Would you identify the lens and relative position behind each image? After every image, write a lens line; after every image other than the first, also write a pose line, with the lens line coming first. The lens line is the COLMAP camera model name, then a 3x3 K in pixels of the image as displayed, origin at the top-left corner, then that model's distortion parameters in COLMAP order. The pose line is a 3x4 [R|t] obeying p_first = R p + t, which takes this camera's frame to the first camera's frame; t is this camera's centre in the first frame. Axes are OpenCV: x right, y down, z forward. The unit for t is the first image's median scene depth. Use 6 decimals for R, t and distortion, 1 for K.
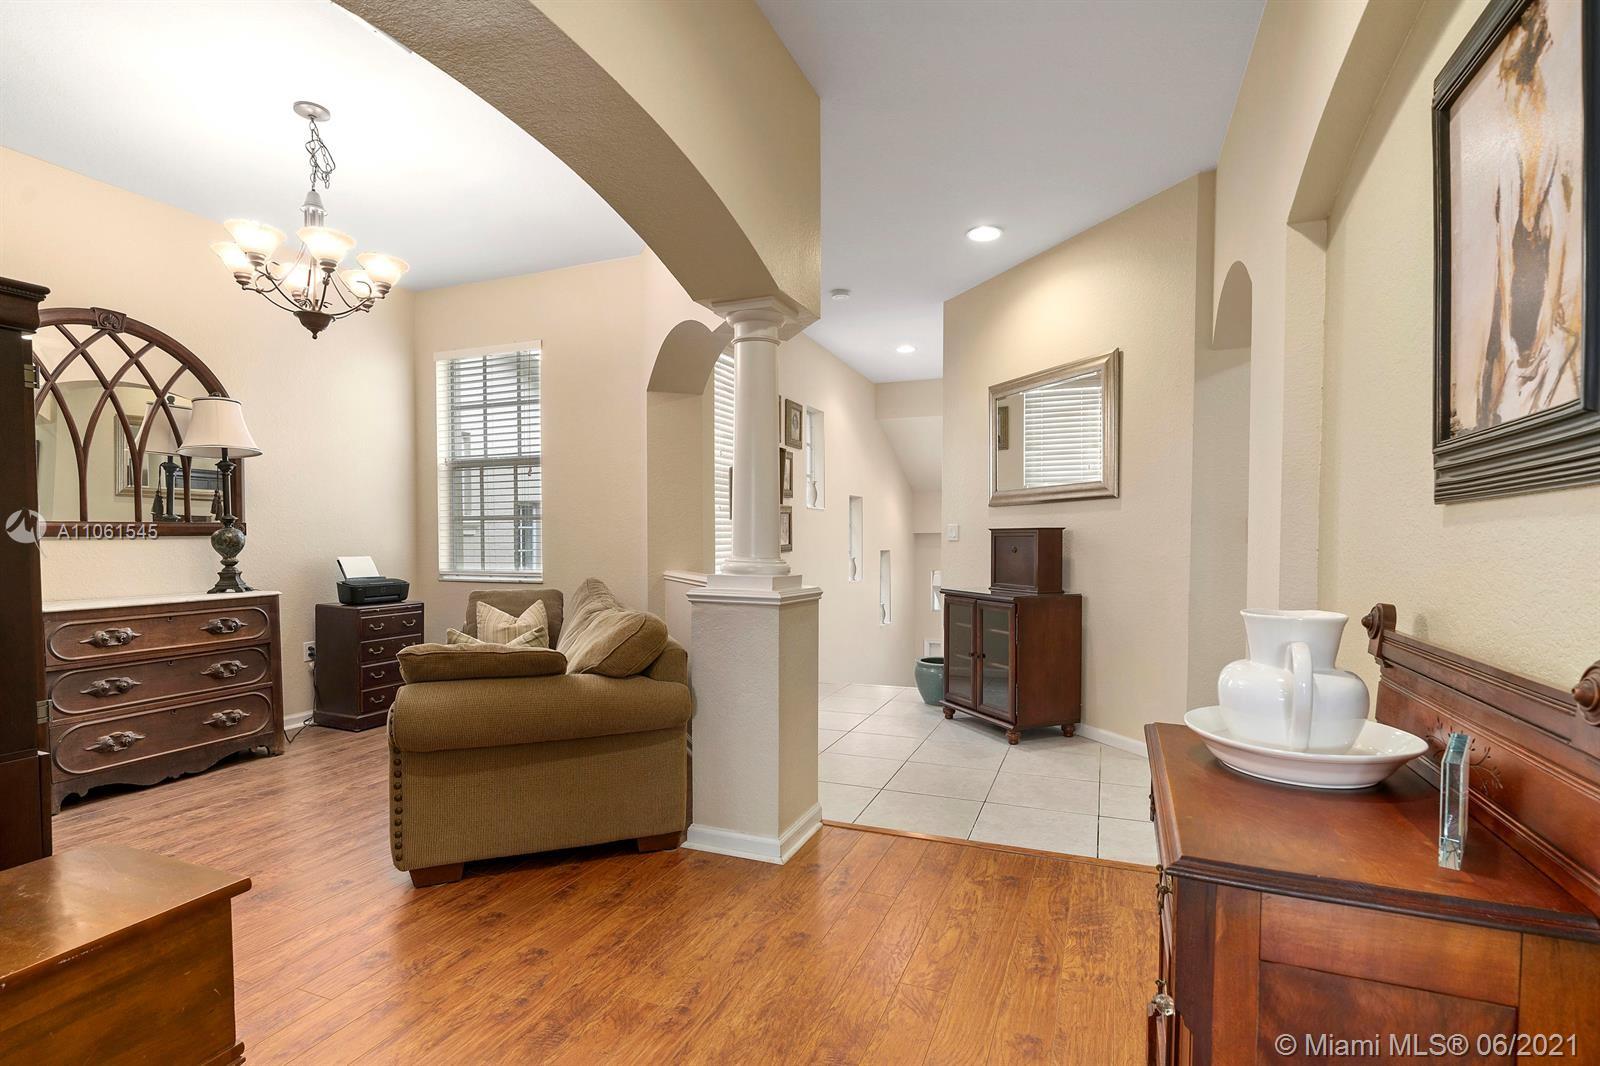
lens RADIAL K [[731.6, 0, 800.0], [0, 731.6, 533.0], [0, 0, 1]] dist [0.000290, 0.000443]
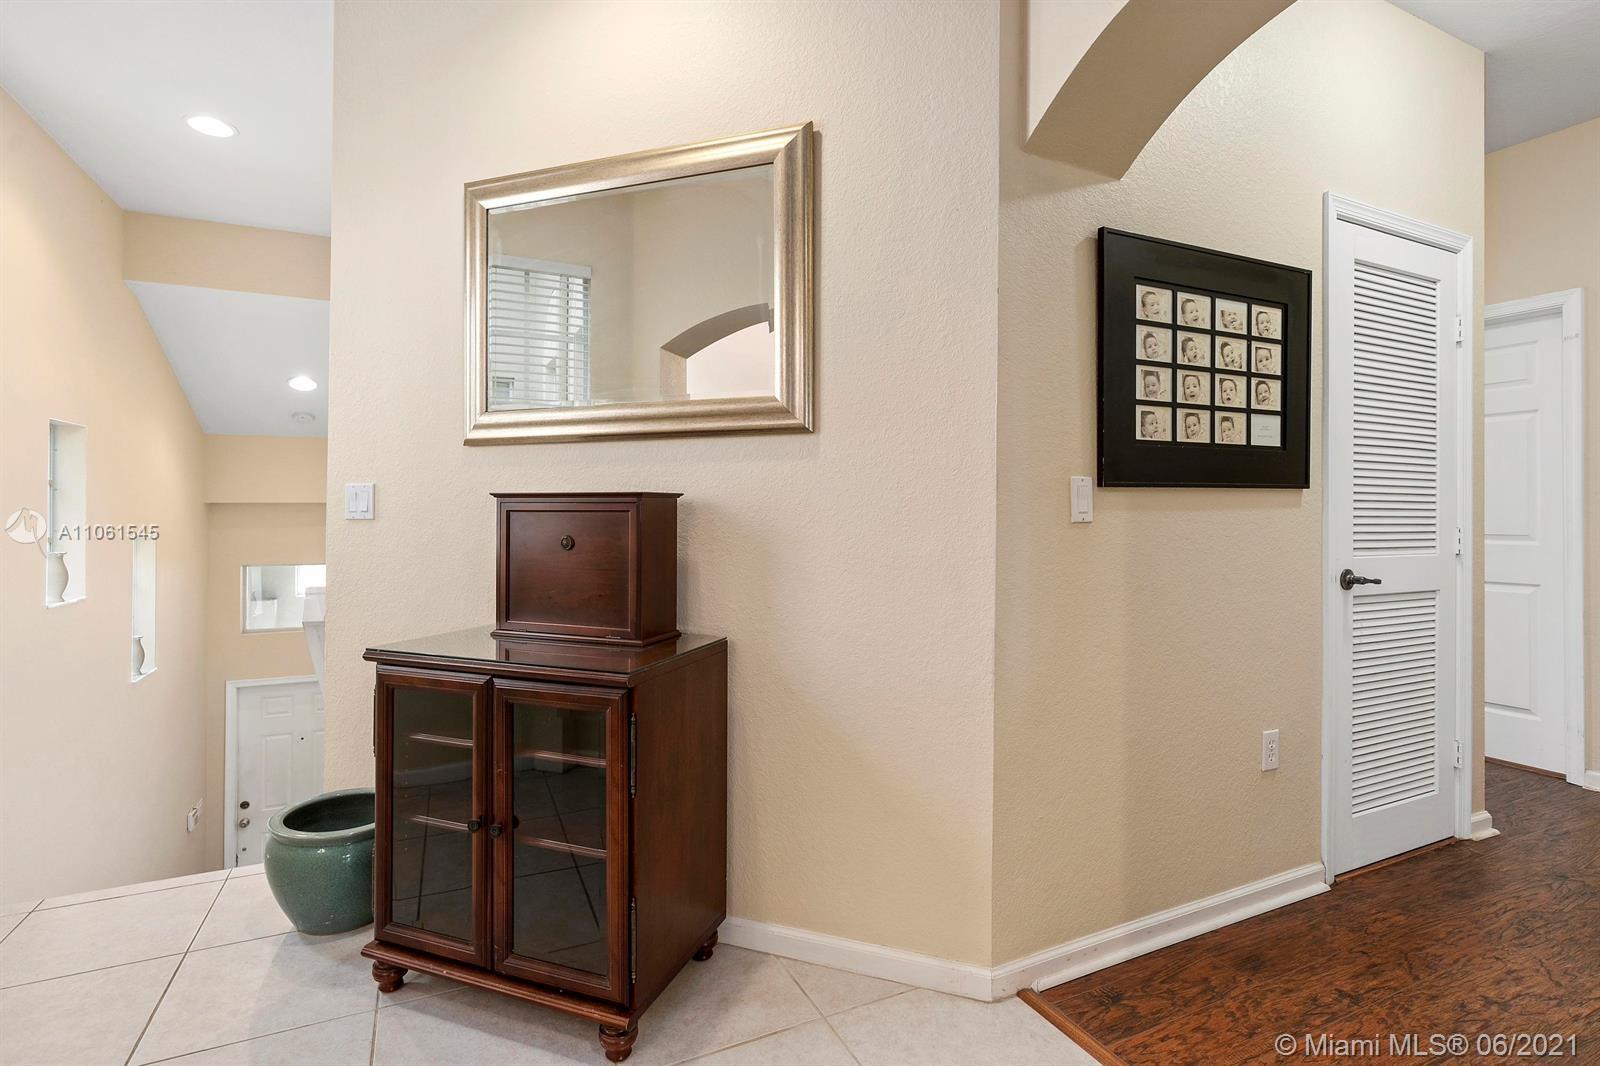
lens RADIAL K [[764.9, 0, 795.4], [0, 764.9, 508.9], [0, 0, 1]] dist [0.000661, 0.000310]
pose [[0.673389, 0.006333, 0.739262, 0.053069], [-0.009751, 0.999952, 0.000316, 0.001587], [-0.739224, -0.007421, 0.673418, 0.622445]]
